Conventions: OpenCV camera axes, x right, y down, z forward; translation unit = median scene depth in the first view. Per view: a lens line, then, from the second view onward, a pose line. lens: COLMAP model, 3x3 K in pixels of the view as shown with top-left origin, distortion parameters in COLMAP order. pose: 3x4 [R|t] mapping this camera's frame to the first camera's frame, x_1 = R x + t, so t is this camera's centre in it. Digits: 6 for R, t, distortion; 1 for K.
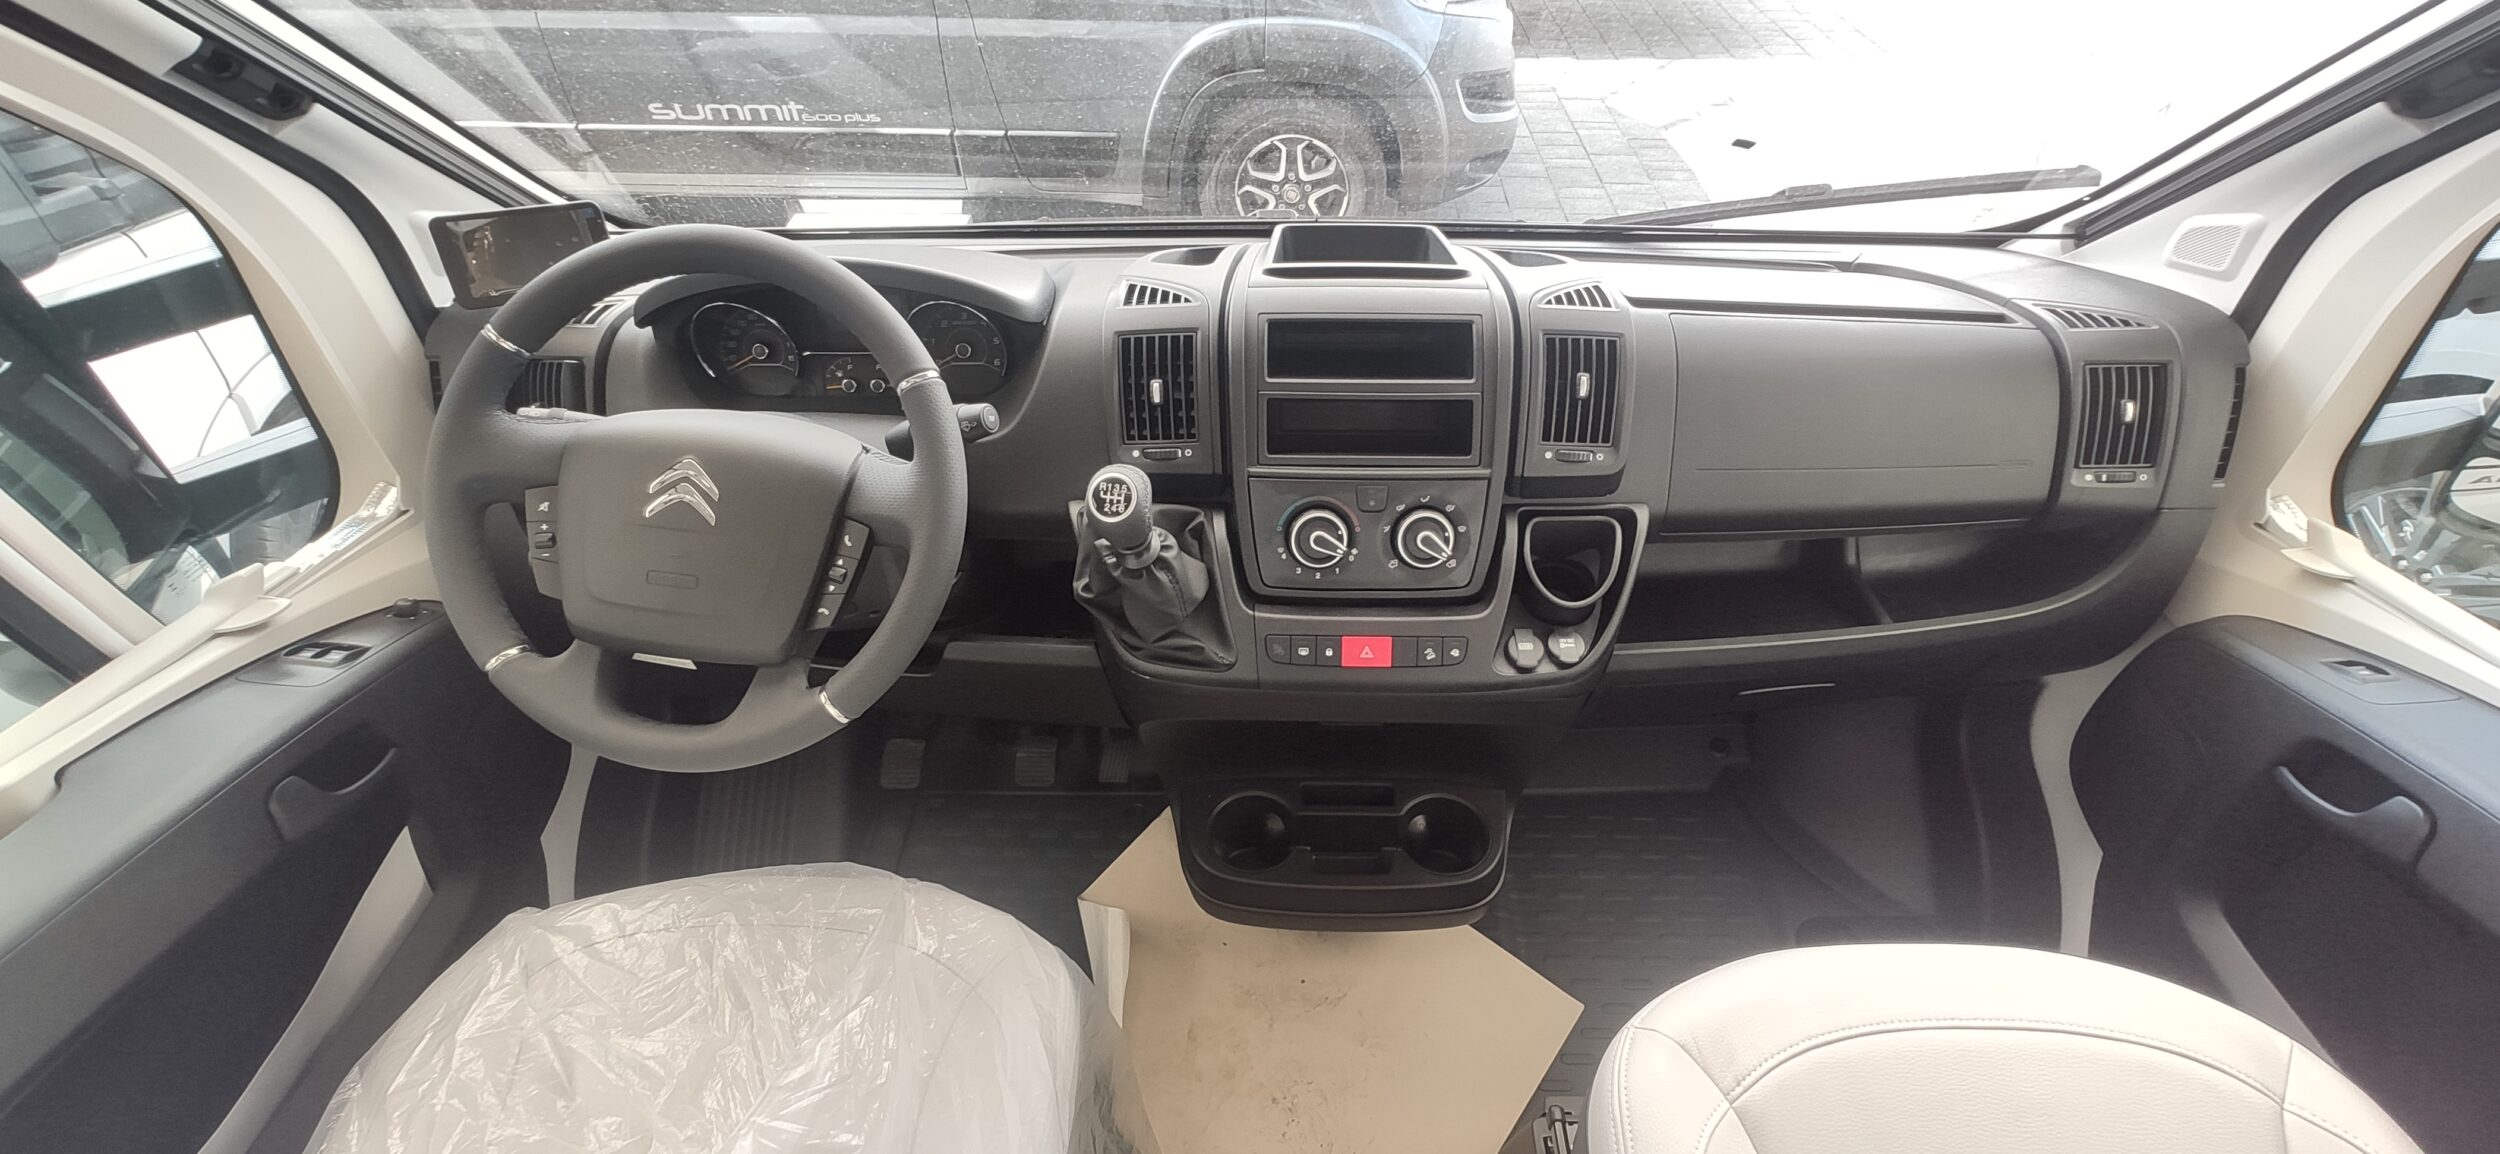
lens RADIAL K [[1092.0, 0, 1271.5], [0, 1092.0, 586.2], [0, 0, 1]] dist [-0.053263, 0.038572]
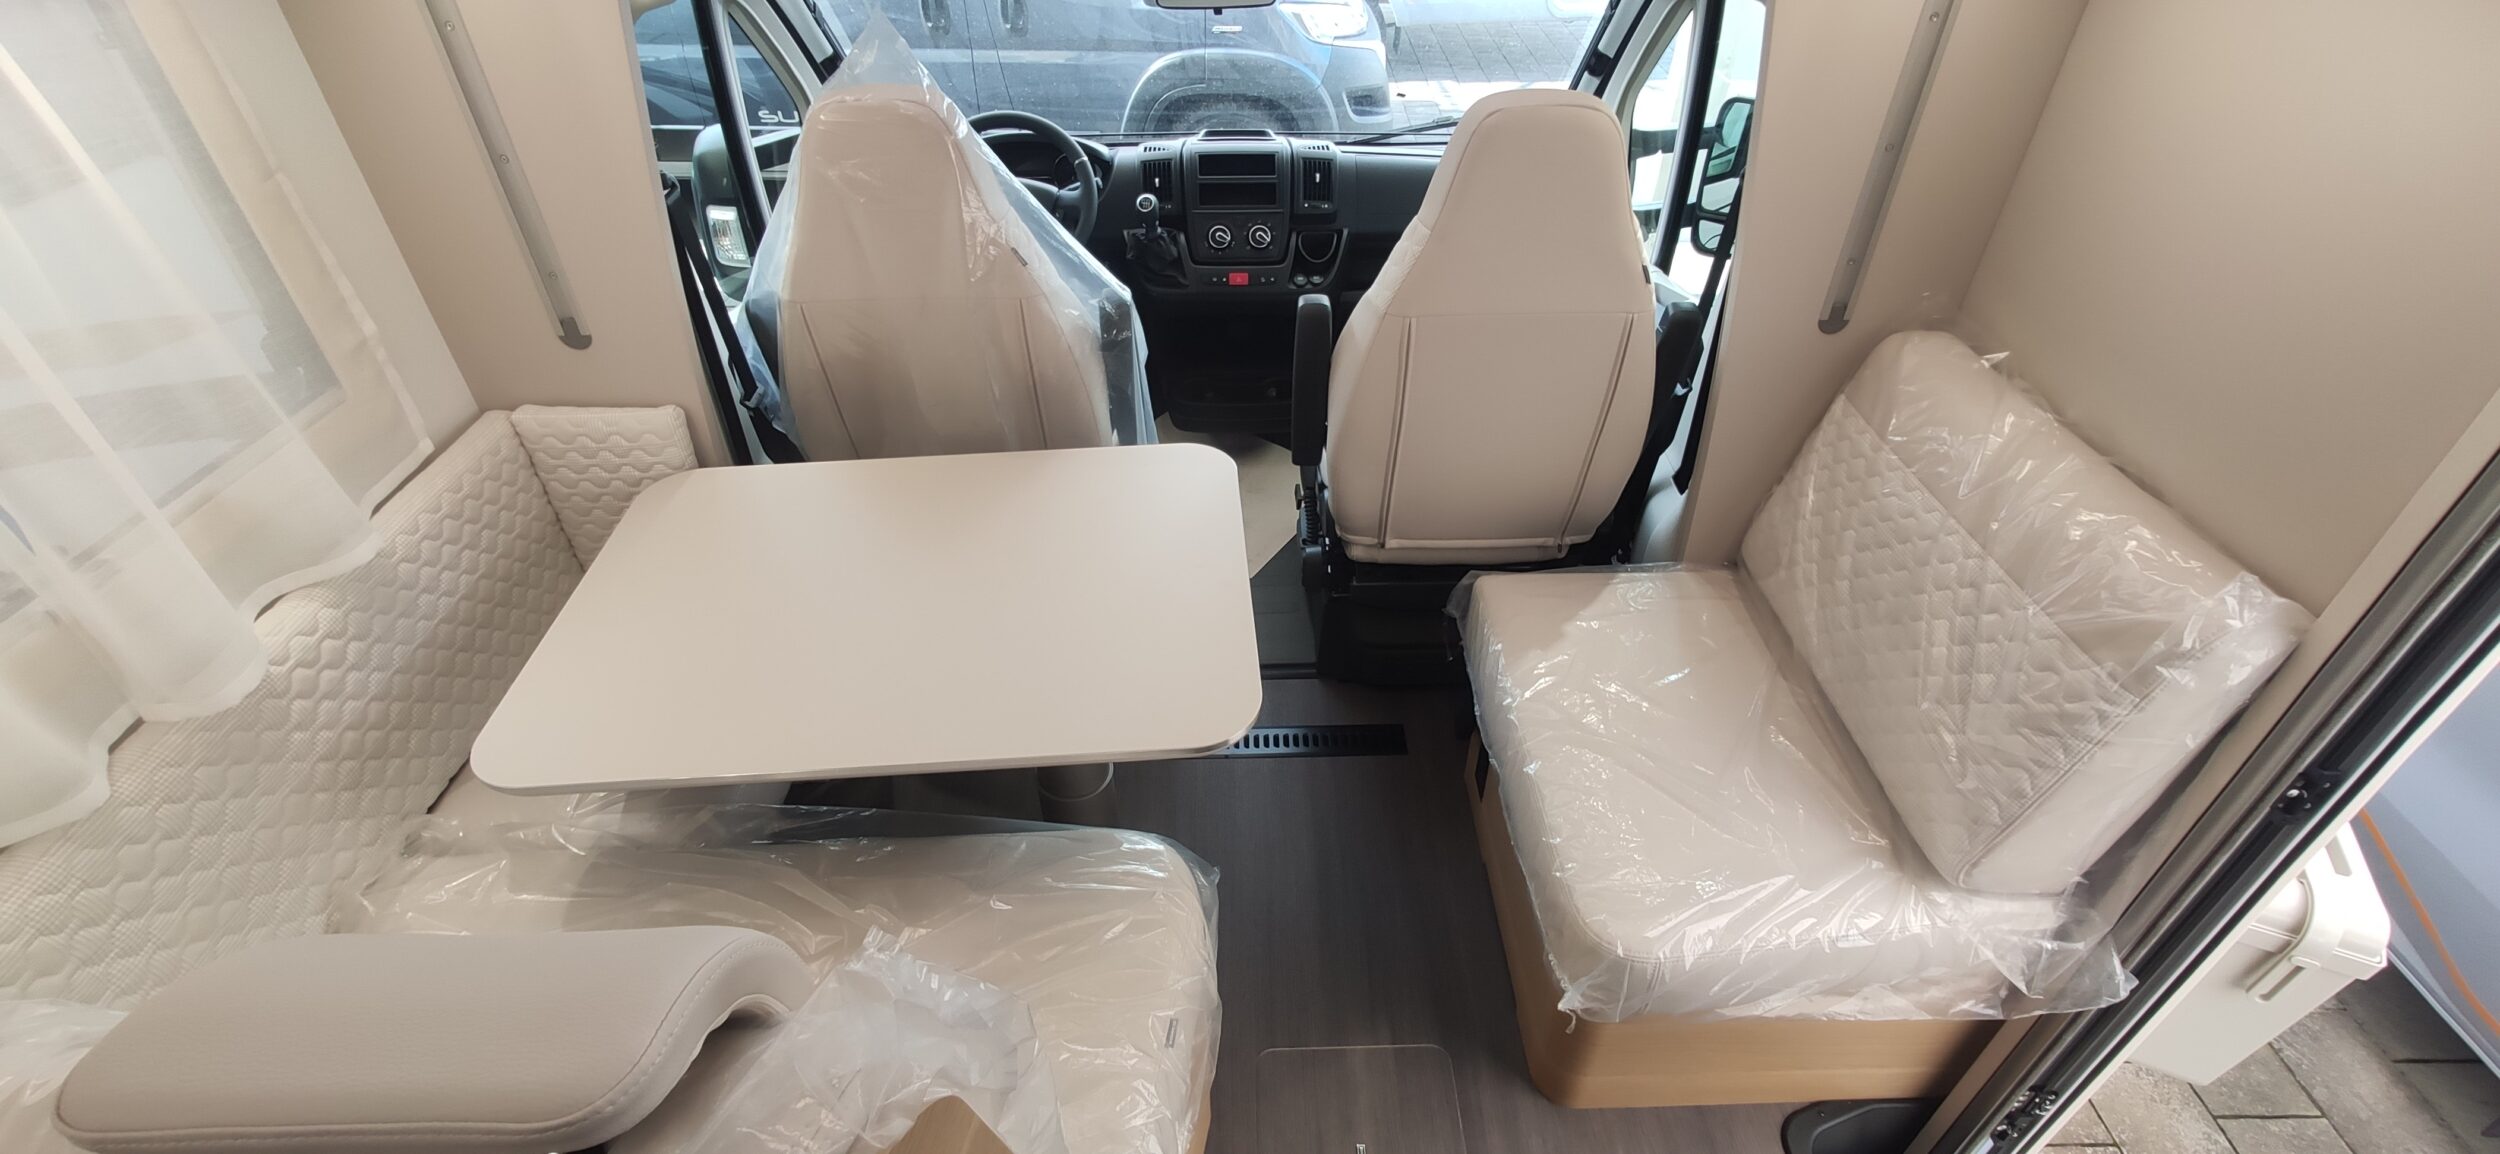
lens RADIAL K [[1090.0, 0, 1273.9], [0, 1090.0, 591.3], [0, 0, 1]] dist [-0.022752, 0.011767]
pose [[0.999004, -0.022916, 0.038276, 0.052975], [0.023892, 0.999396, -0.025254, 0.867166], [-0.037674, 0.026143, 0.998948, -1.580552]]
